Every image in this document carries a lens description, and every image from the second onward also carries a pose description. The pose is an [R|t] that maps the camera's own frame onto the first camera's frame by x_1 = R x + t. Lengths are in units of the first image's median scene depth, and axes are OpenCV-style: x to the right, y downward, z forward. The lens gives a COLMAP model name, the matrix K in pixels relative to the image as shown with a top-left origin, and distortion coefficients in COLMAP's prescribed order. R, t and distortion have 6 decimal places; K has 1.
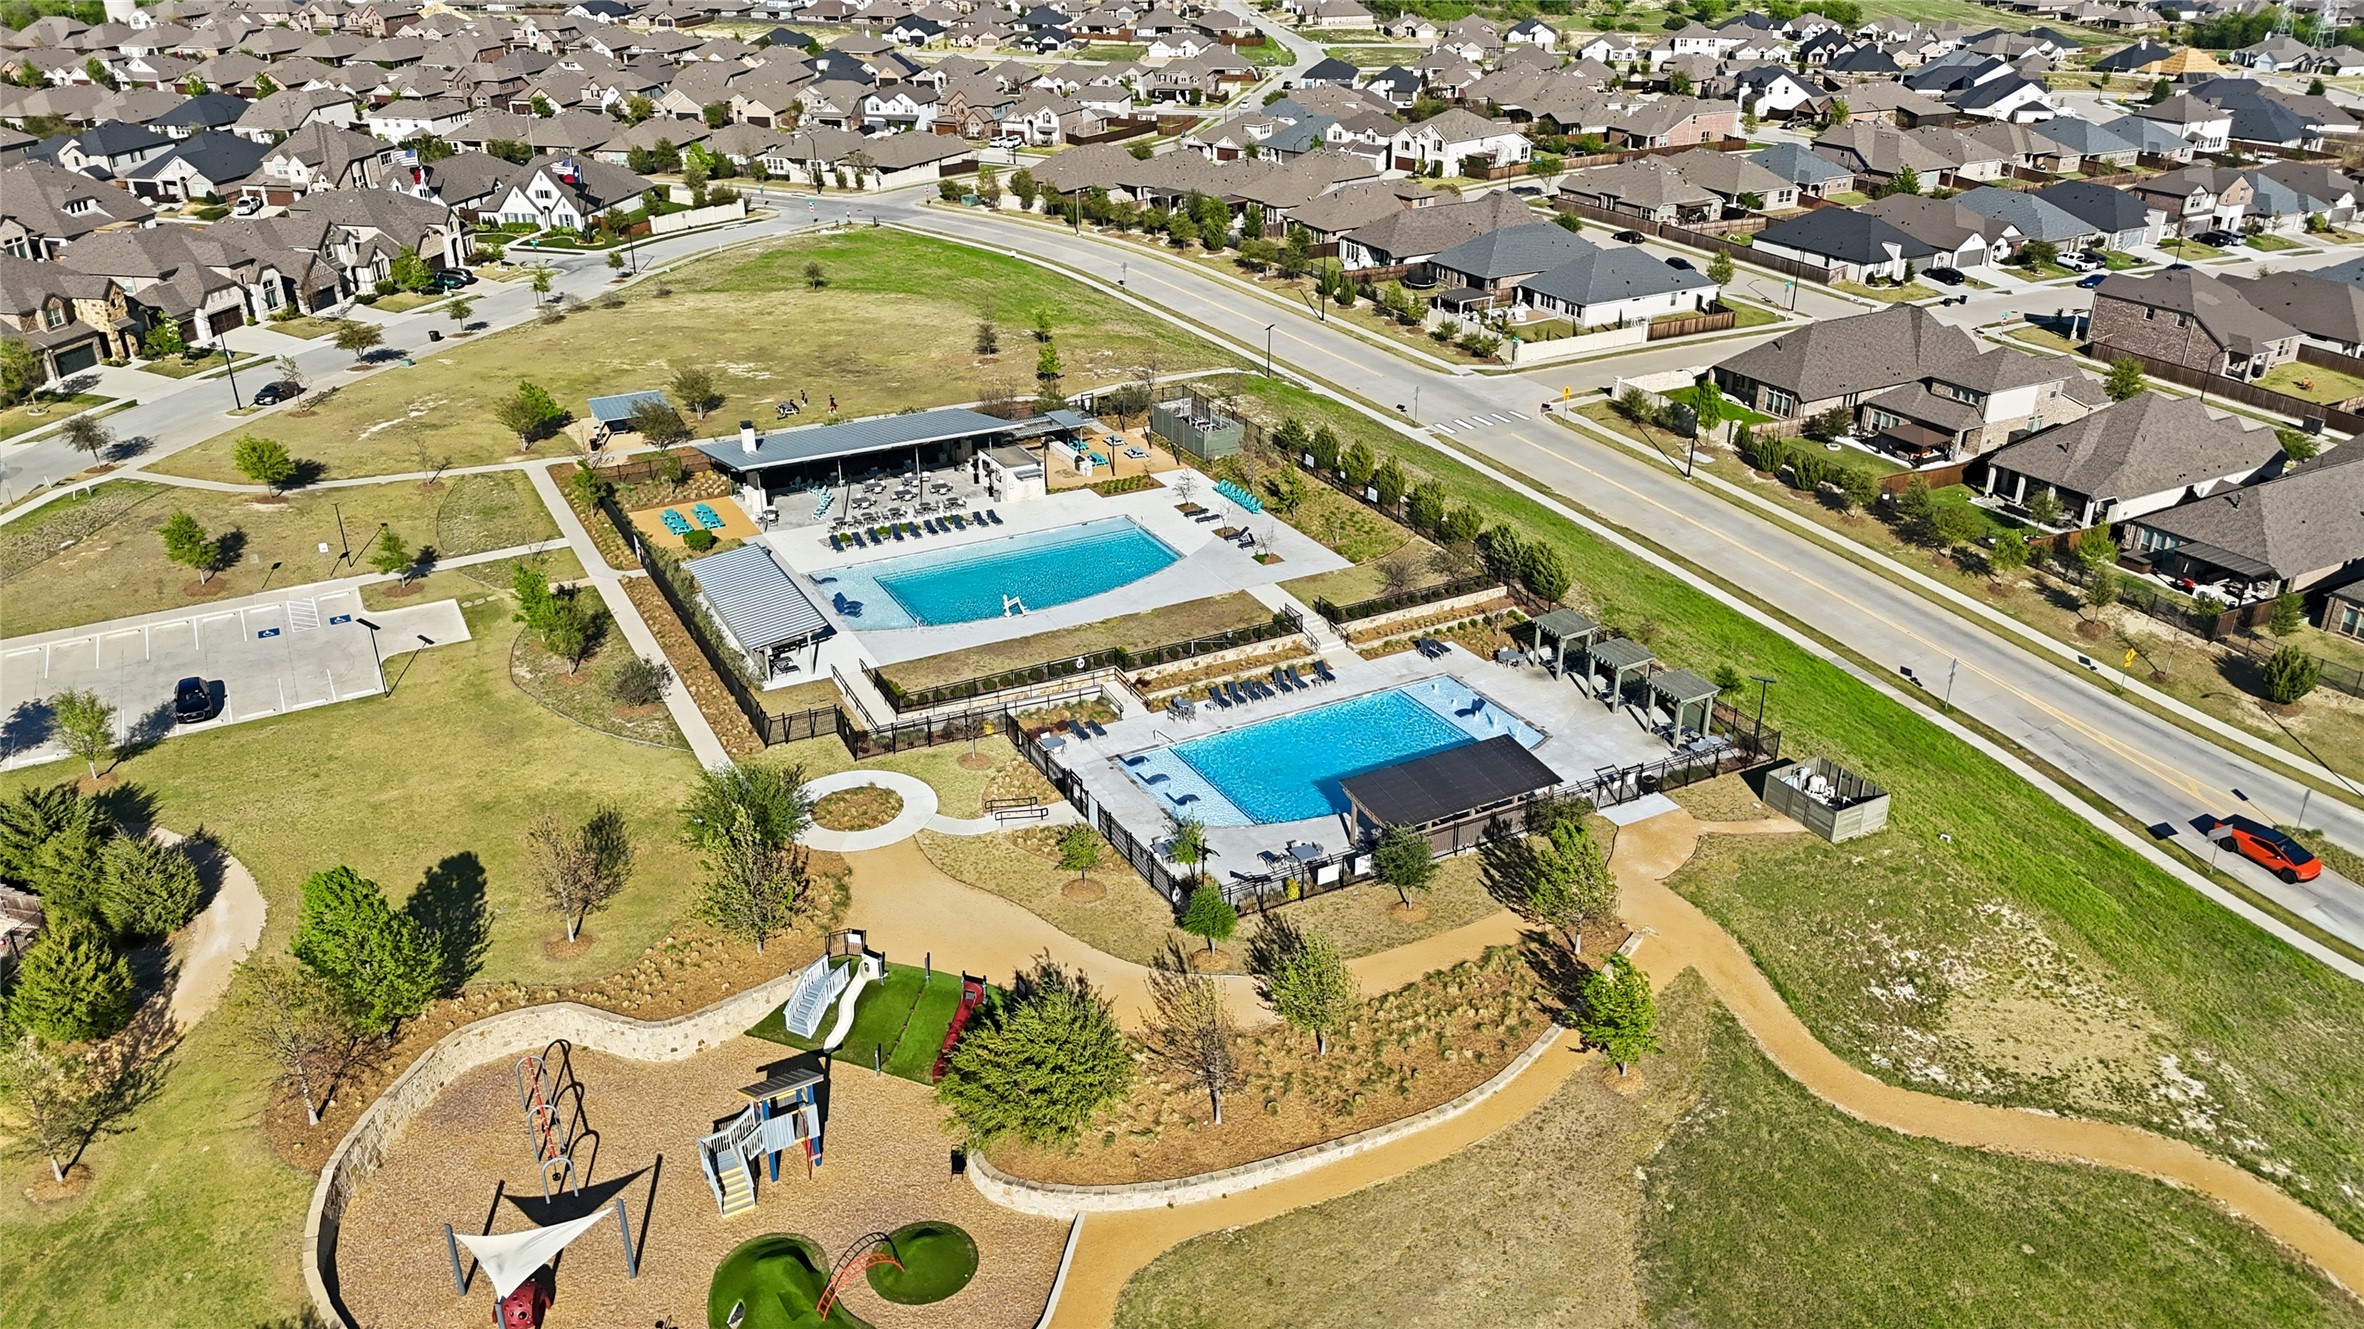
lens RADIAL K [[1742.1, 0, 1187.4], [0, 1742.1, 662.3], [0, 0, 1]] dist [0.068343, -0.061678]
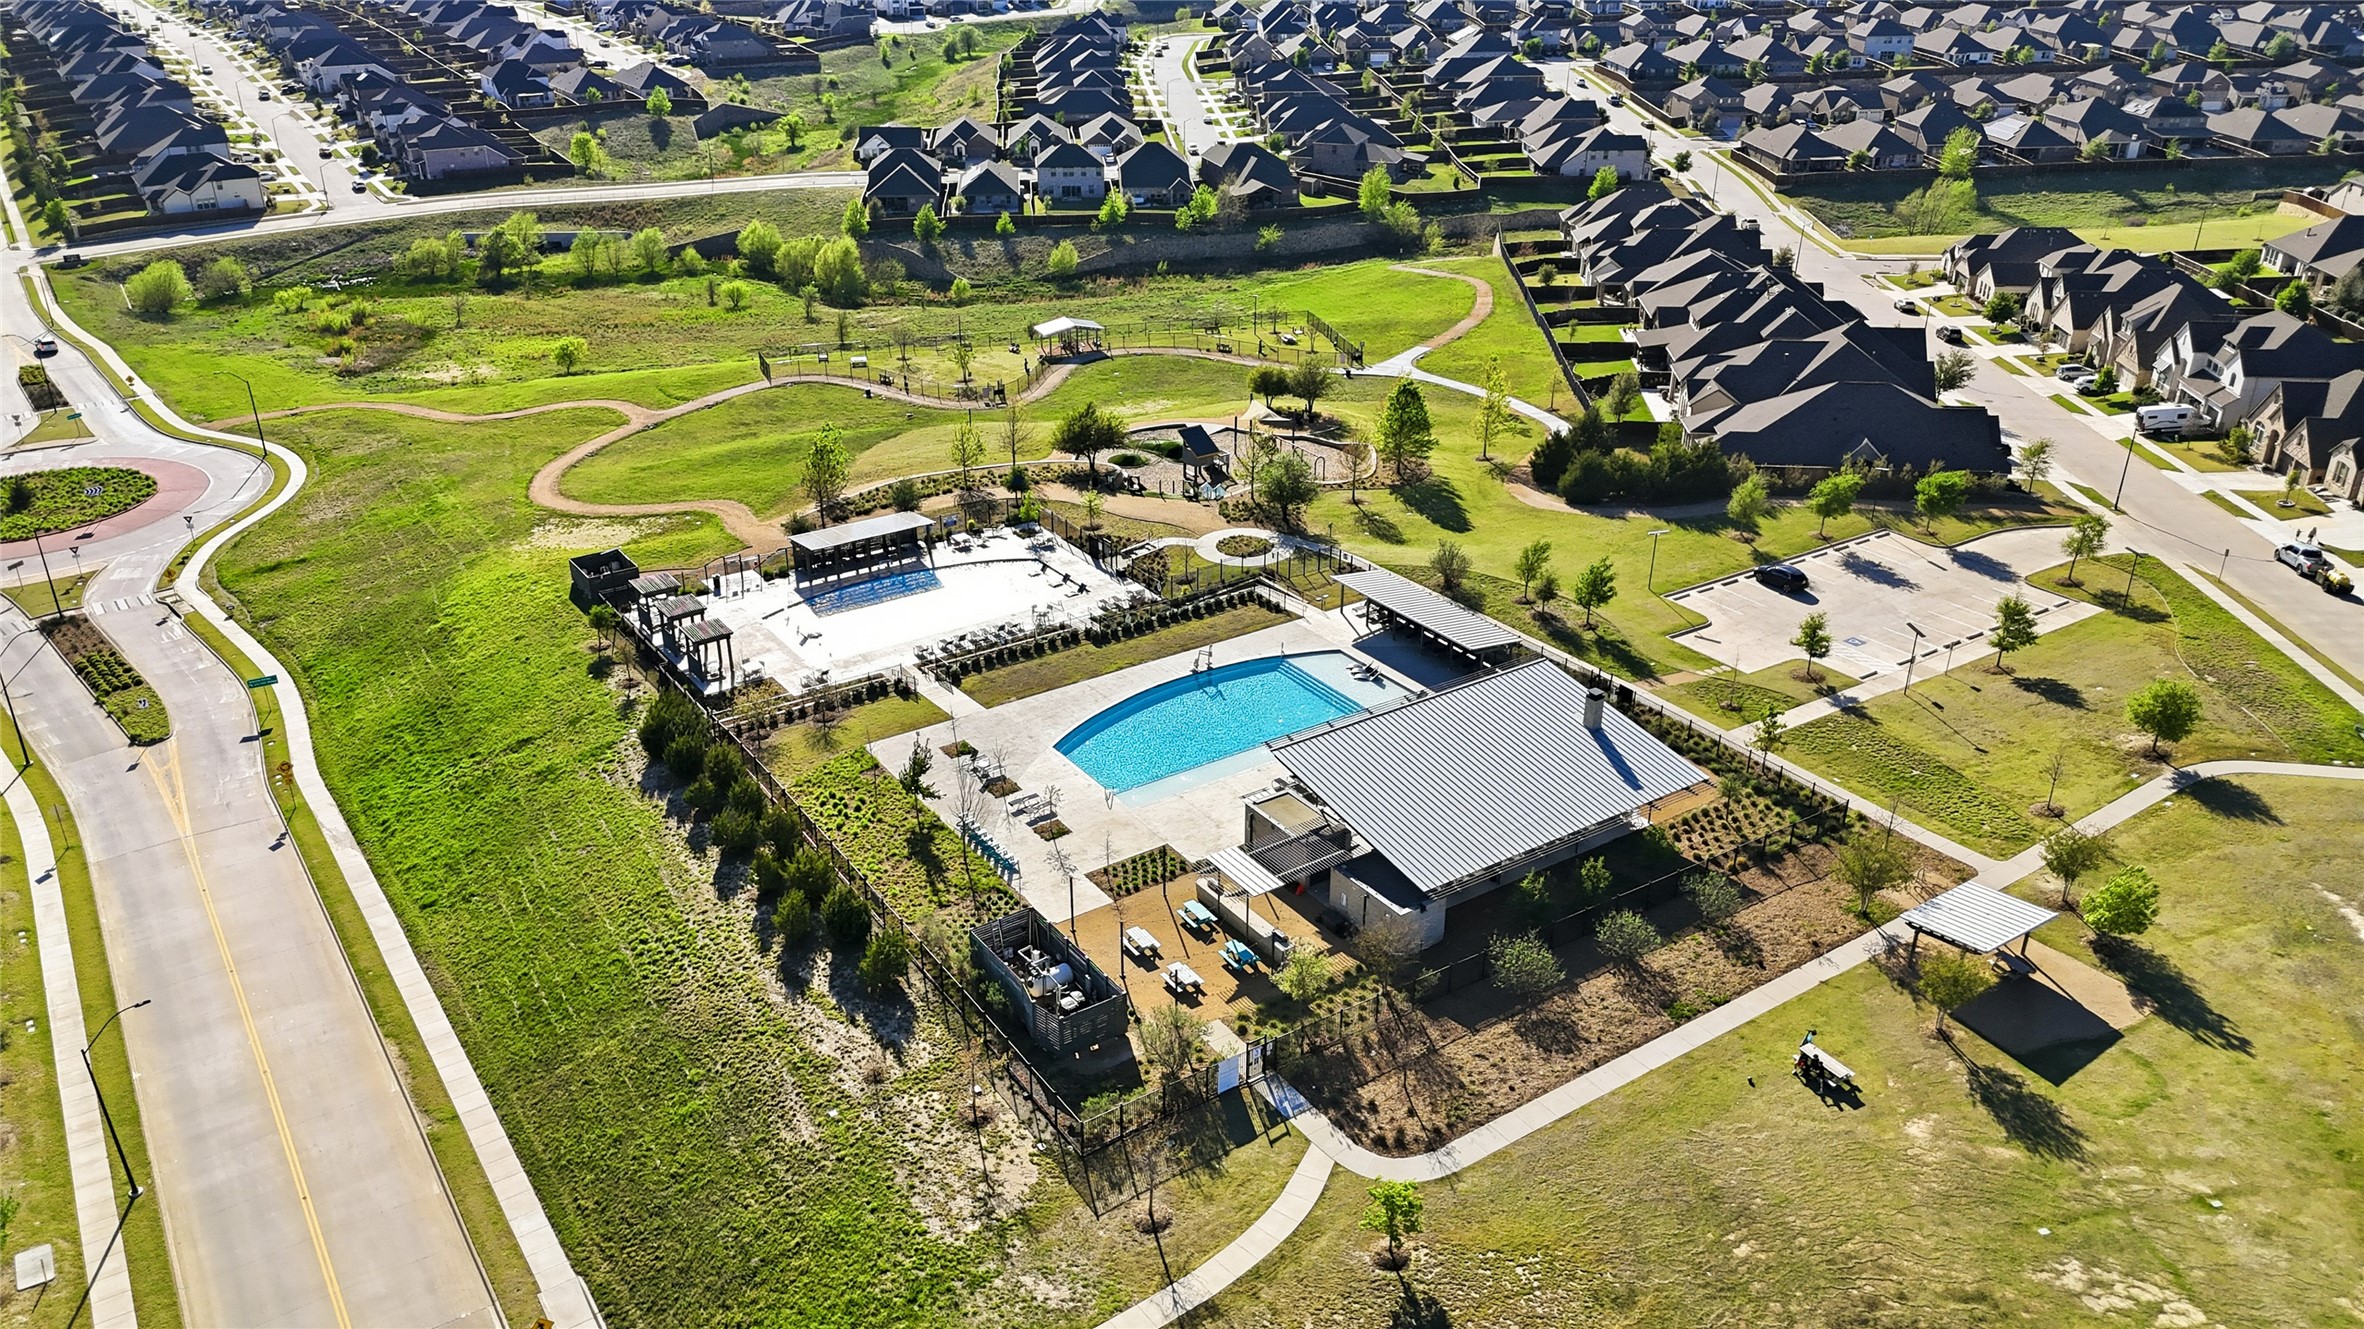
lens RADIAL K [[1742.1, 0, 1187.4], [0, 1742.1, 662.3], [0, 0, 1]] dist [0.068343, -0.061678]
pose [[-0.993966, 0.052105, -0.096526, 0.011076], [-0.043098, 0.623704, 0.780471, -0.663572], [0.100870, 0.779922, -0.617695, 1.270382]]
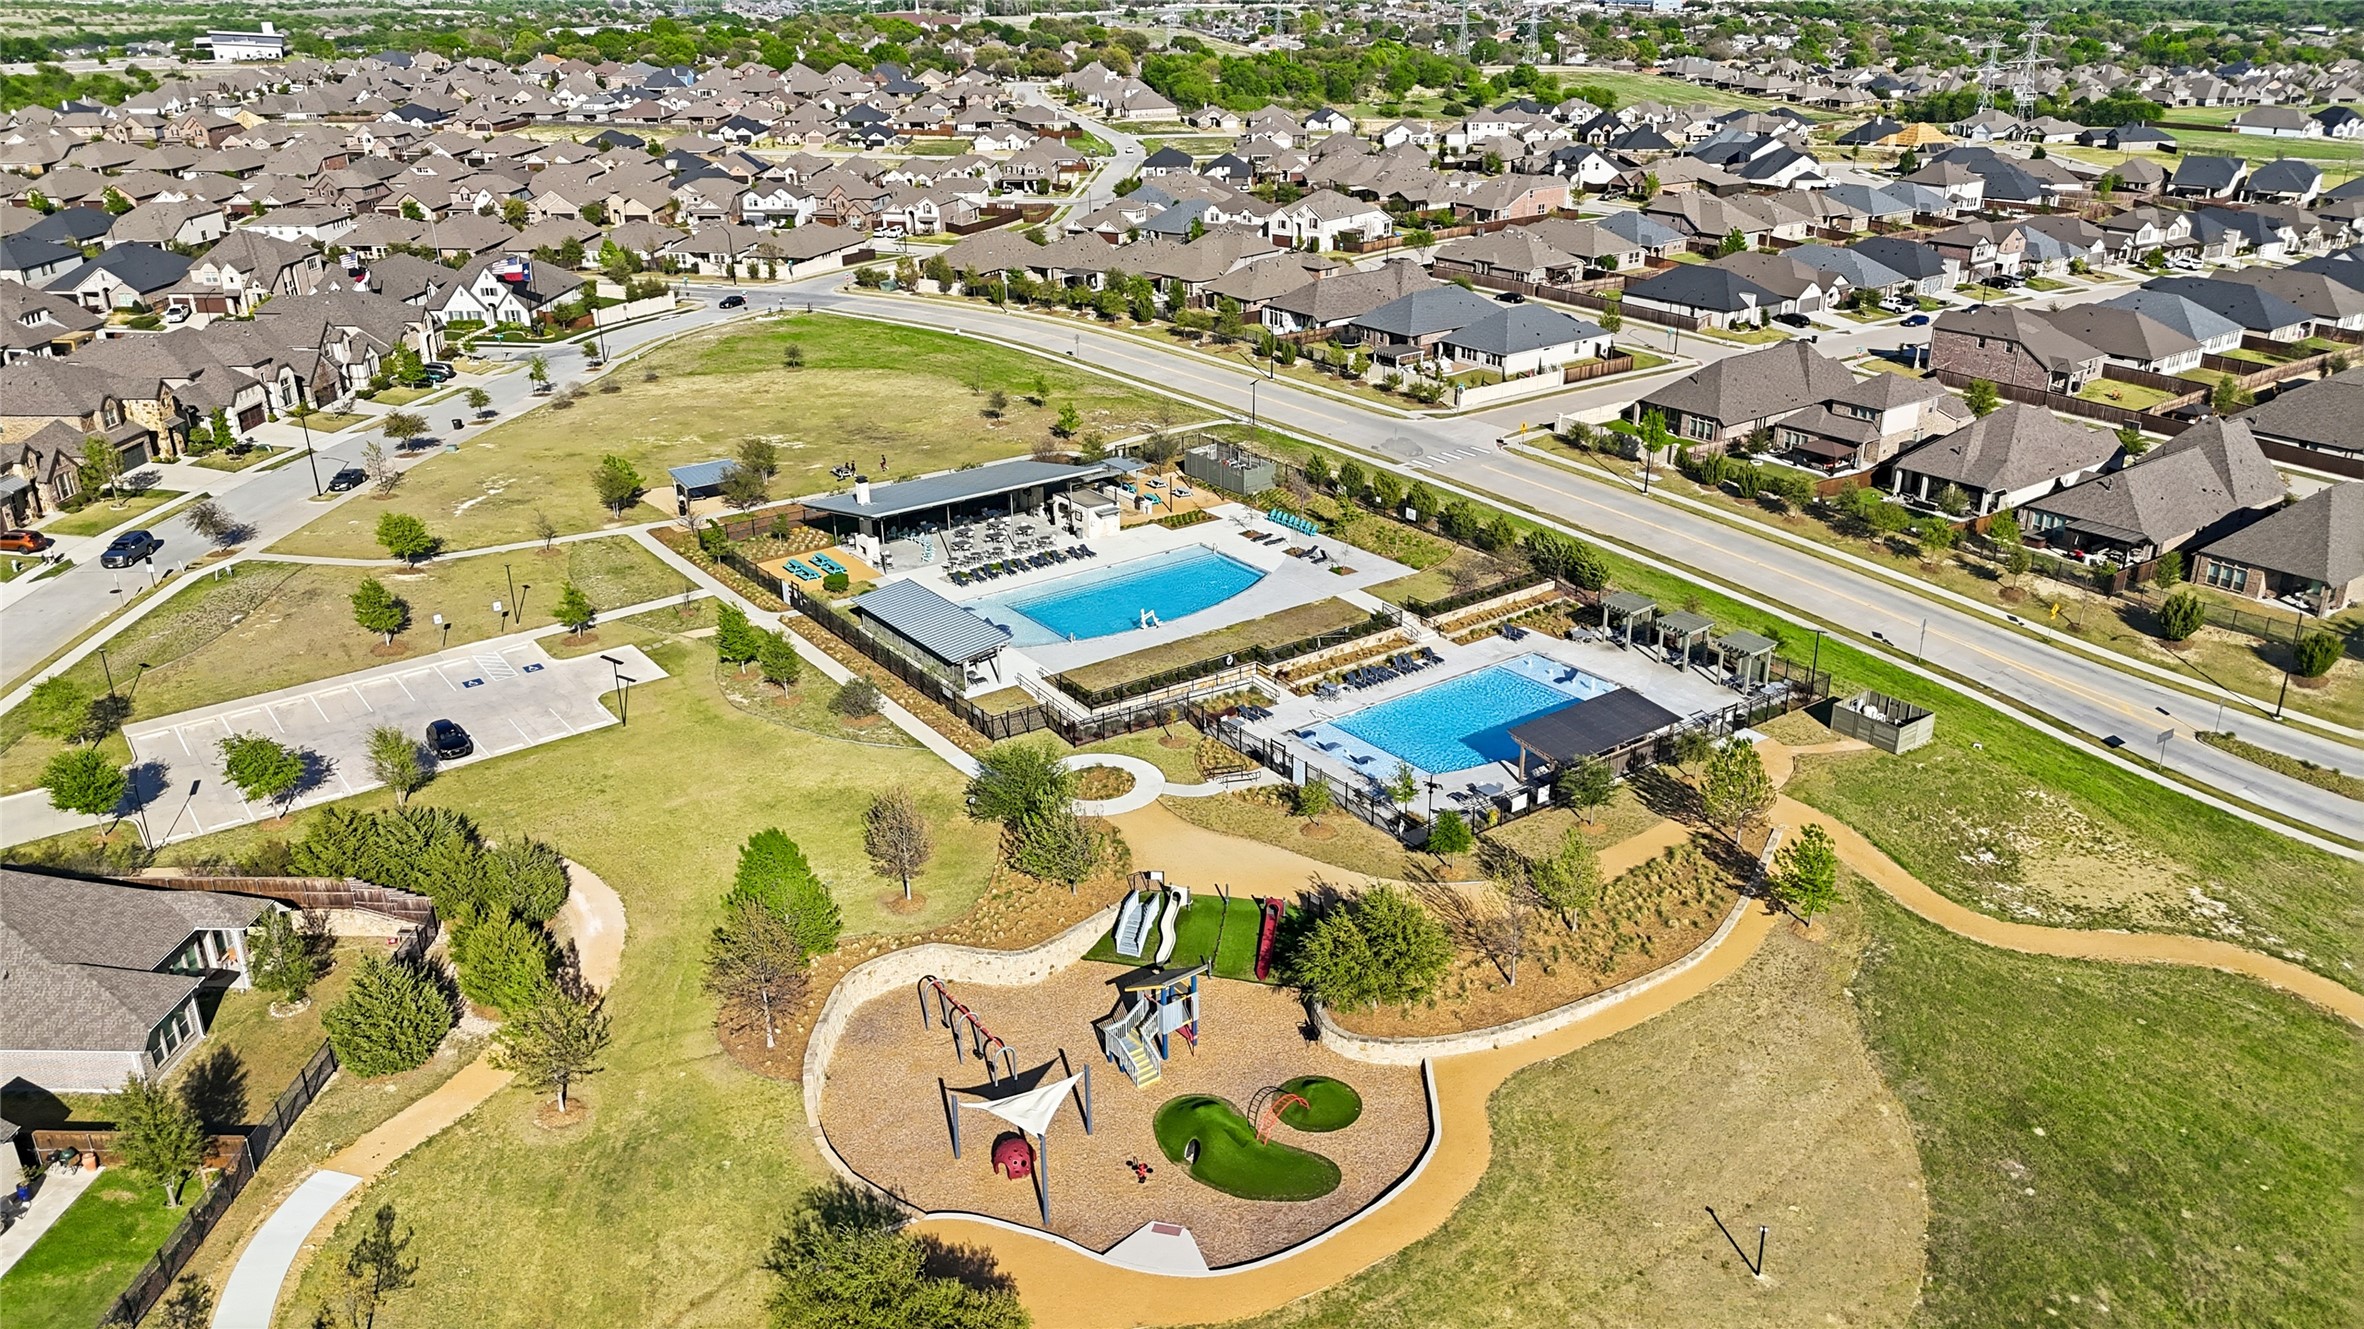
lens RADIAL K [[1734.9, 0, 1180.1], [0, 1734.9, 670.7], [0, 0, 1]] dist [0.078311, -0.080695]
pose [[0.990333, -0.060569, 0.124788, -0.170227], [0.065793, 0.997103, -0.038171, 0.035199], [-0.122115, 0.046012, 0.991449, -0.097463]]
